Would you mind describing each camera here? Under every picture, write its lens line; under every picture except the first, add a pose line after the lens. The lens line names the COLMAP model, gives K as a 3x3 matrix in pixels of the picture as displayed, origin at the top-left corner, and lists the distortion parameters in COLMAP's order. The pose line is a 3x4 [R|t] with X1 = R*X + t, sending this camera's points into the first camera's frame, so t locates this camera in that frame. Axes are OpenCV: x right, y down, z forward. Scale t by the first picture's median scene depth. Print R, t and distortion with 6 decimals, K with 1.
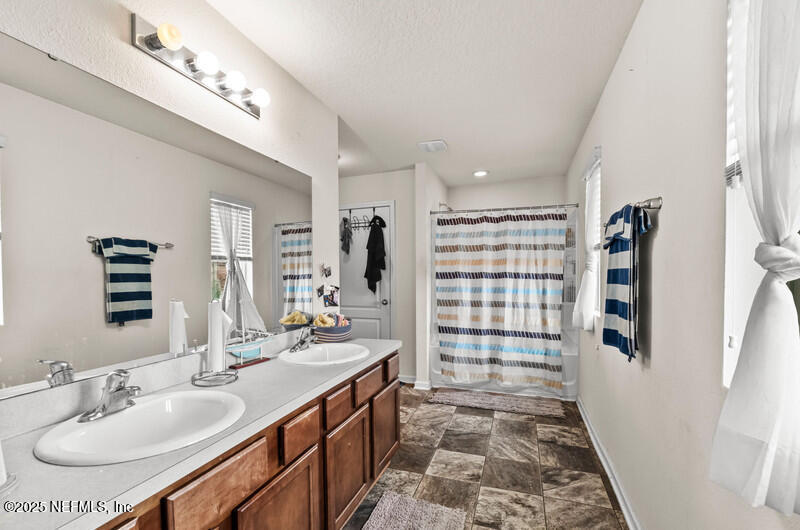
lens RADIAL K [[336.2, 0, 400.0], [0, 336.2, 265.0], [0, 0, 1]] dist [-0.002036, -0.000296]
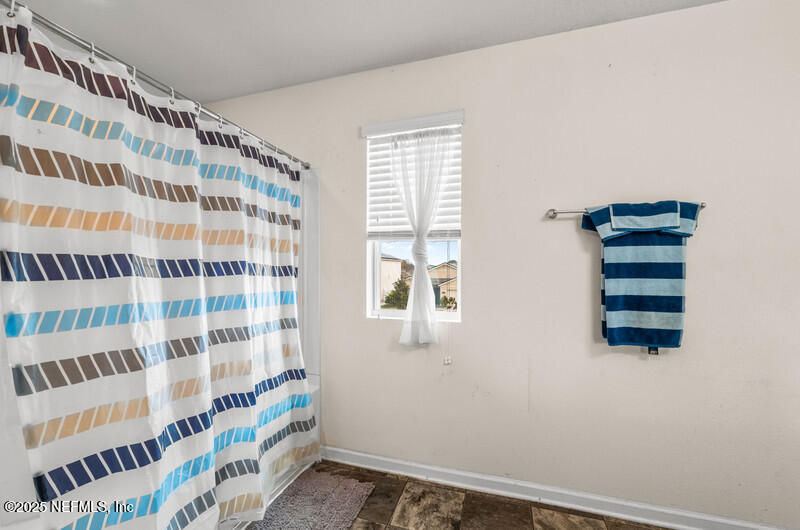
lens RADIAL K [[336.2, 0, 400.0], [0, 336.2, 265.0], [0, 0, 1]] dist [-0.002036, -0.000296]
pose [[-0.029468, 0.018839, 0.999388, -0.158615], [-0.030009, 0.999355, -0.019723, 0.032467], [-0.999115, -0.030571, -0.028884, 0.895577]]
